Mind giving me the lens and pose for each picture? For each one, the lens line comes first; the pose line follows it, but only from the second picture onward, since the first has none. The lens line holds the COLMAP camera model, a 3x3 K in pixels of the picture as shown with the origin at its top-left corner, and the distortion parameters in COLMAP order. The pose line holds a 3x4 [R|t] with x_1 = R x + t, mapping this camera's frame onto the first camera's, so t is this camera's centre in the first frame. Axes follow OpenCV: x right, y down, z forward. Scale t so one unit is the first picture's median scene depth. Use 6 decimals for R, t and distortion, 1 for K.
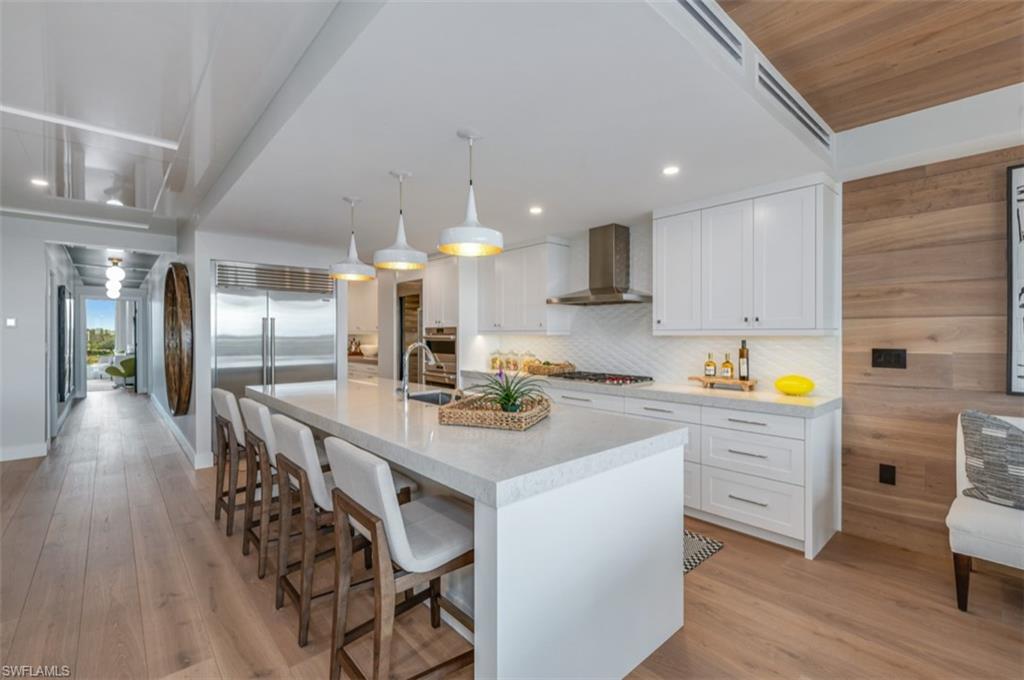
lens RADIAL K [[444.0, 0, 512.0], [0, 444.0, 335.8], [0, 0, 1]] dist [-0.001164, -0.000034]
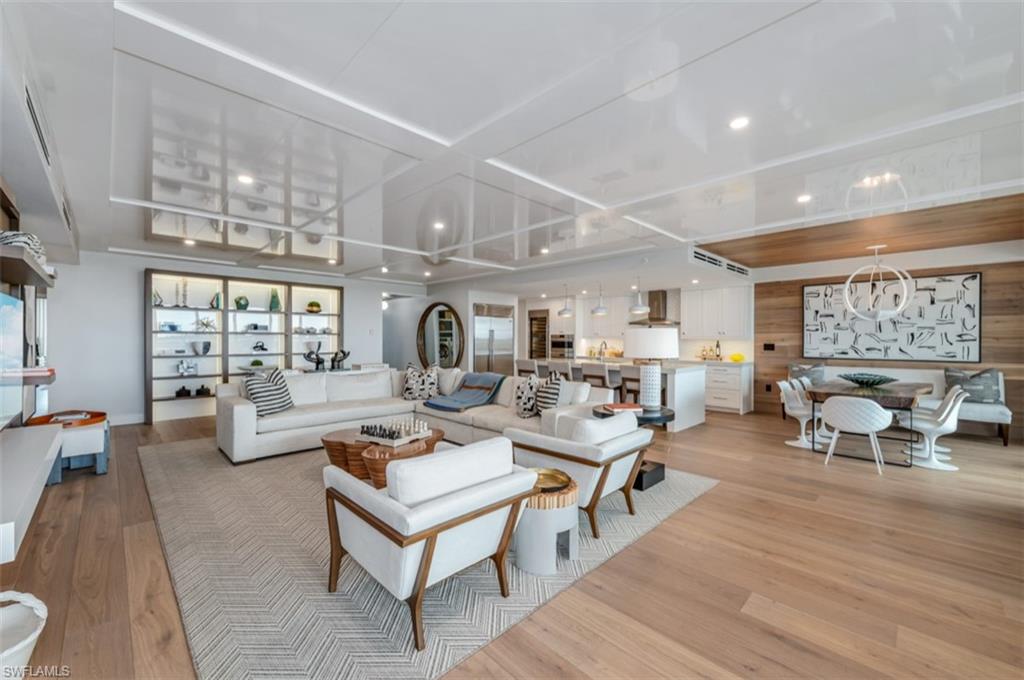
lens RADIAL K [[401.3, 0, 512.0], [0, 401.3, 340.0], [0, 0, 1]] dist [0.000313, -0.000023]
pose [[0.998894, 0.004027, 0.046848, -0.833334], [-0.004008, 0.999992, -0.000518, 0.011275], [-0.046850, 0.000330, 0.998902, -1.355110]]
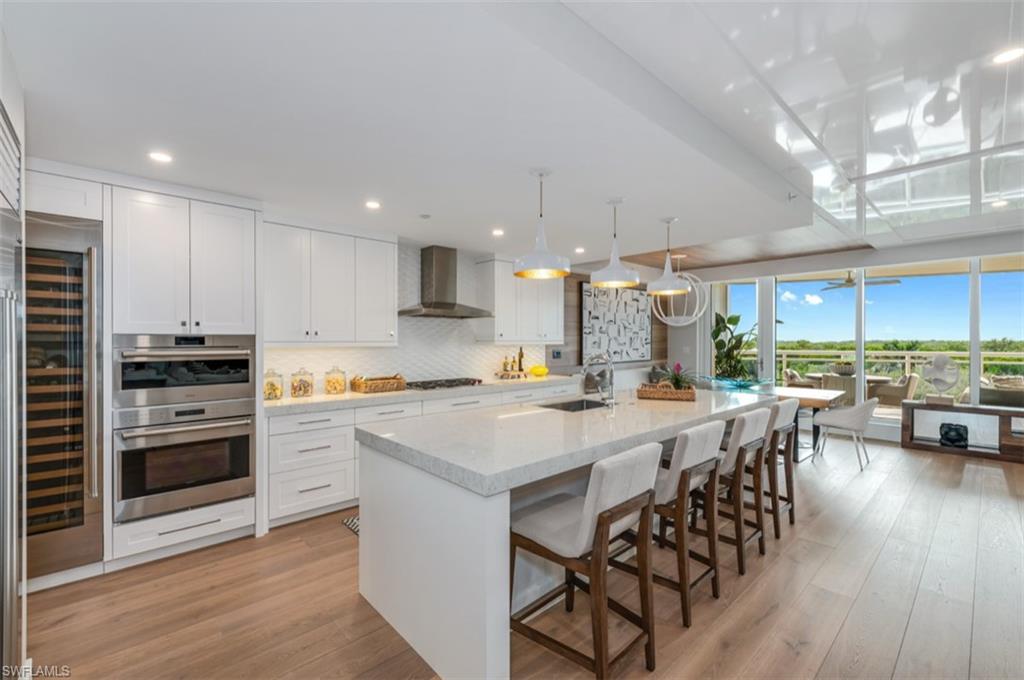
lens RADIAL K [[442.9, 0, 505.6], [0, 442.9, 340.7], [0, 0, 1]] dist [0.010369, -0.000151]
pose [[-0.011417, -0.003126, 0.999930, -1.215731], [0.003441, 0.999989, 0.003166, -0.021724], [-0.999929, 0.003477, -0.011406, 1.159536]]
